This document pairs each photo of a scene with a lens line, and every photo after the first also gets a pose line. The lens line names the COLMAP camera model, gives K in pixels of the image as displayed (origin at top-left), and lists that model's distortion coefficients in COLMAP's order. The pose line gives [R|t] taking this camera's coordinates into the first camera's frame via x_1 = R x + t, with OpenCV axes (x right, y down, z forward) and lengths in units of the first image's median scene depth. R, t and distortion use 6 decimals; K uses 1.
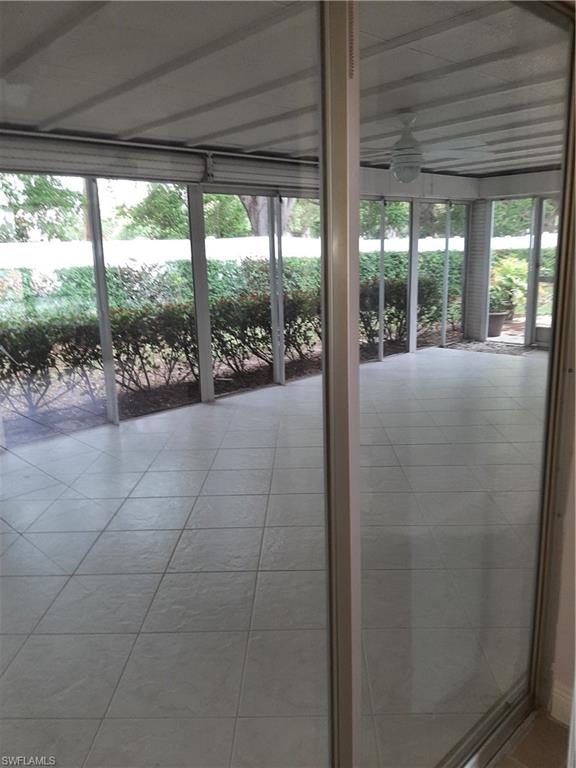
lens RADIAL K [[597.5, 0, 291.9], [0, 597.5, 385.5], [0, 0, 1]] dist [0.108867, -0.196407]
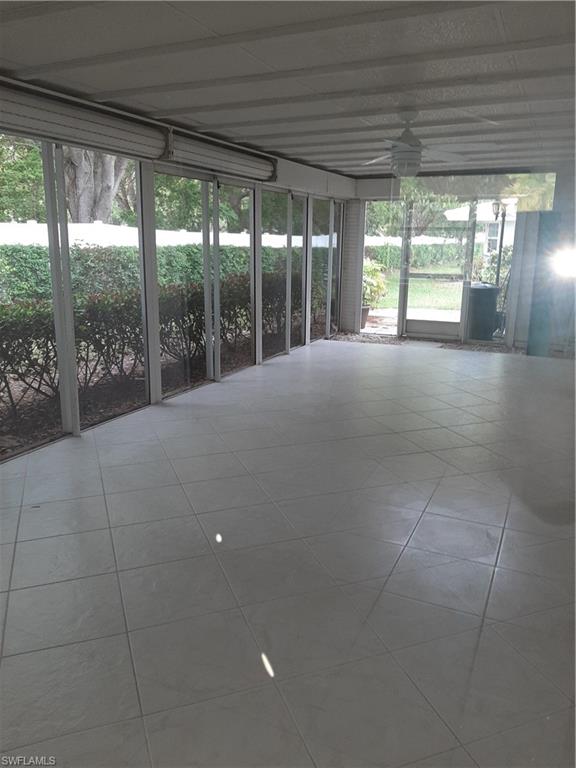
lens RADIAL K [[597.5, 0, 291.9], [0, 597.5, 385.5], [0, 0, 1]] dist [0.108867, -0.196407]
pose [[0.929254, -0.050123, 0.366026, -0.200396], [0.047014, 0.998743, 0.017409, -0.004418], [-0.366439, 0.001031, 0.930442, 0.057003]]
